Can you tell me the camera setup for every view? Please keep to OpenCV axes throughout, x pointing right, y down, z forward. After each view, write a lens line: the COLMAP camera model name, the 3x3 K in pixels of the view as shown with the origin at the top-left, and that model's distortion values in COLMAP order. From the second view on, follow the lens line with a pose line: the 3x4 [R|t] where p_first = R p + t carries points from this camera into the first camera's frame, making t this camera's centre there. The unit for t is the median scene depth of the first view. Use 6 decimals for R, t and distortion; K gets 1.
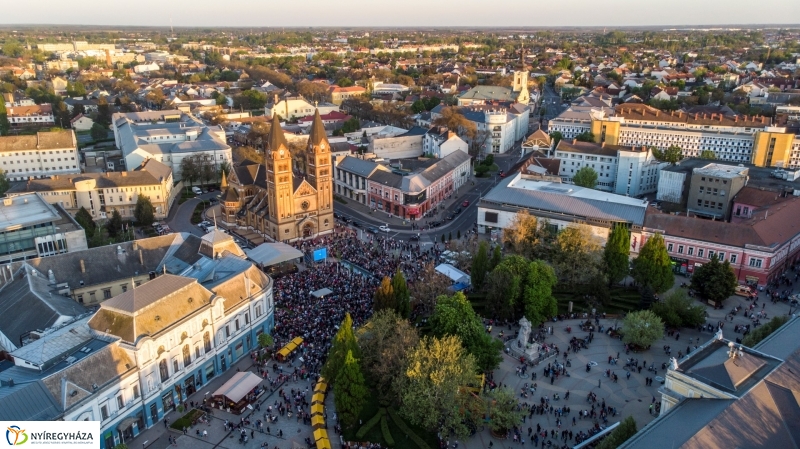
lens RADIAL K [[565.1, 0, 400.0], [0, 565.1, 224.5], [0, 0, 1]] dist [0.003020, 0.039909]
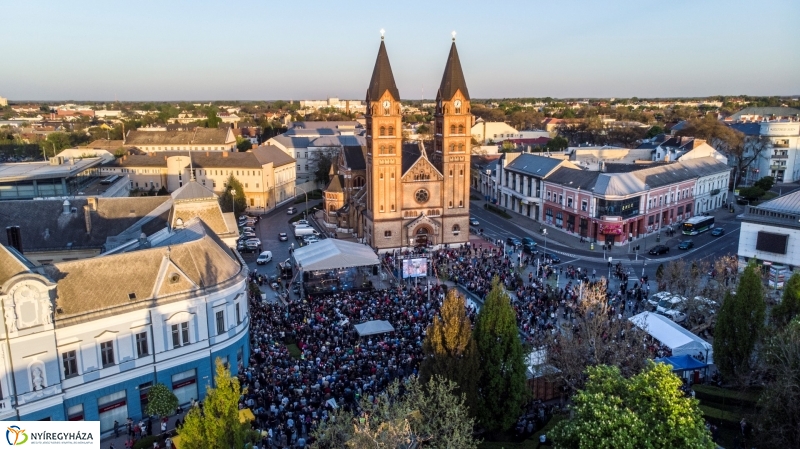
lens RADIAL K [[565.1, 0, 400.0], [0, 565.1, 224.5], [0, 0, 1]] dist [0.003020, 0.039909]
pose [[0.917047, 0.070384, -0.392518, 0.056449], [-0.115731, 0.988912, -0.093058, 0.055871], [0.381616, 0.130766, 0.915024, 0.407330]]
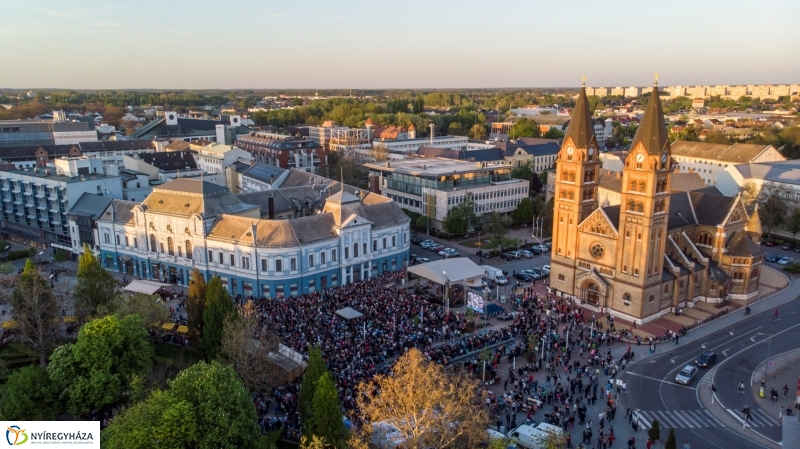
lens RADIAL K [[565.1, 0, 400.0], [0, 565.1, 224.5], [0, 0, 1]] dist [0.003020, 0.039909]
pose [[-0.062822, 0.228671, -0.971475, 0.392991], [-0.313358, 0.919653, 0.236737, -0.129611], [0.947555, 0.319292, 0.013881, 0.765527]]
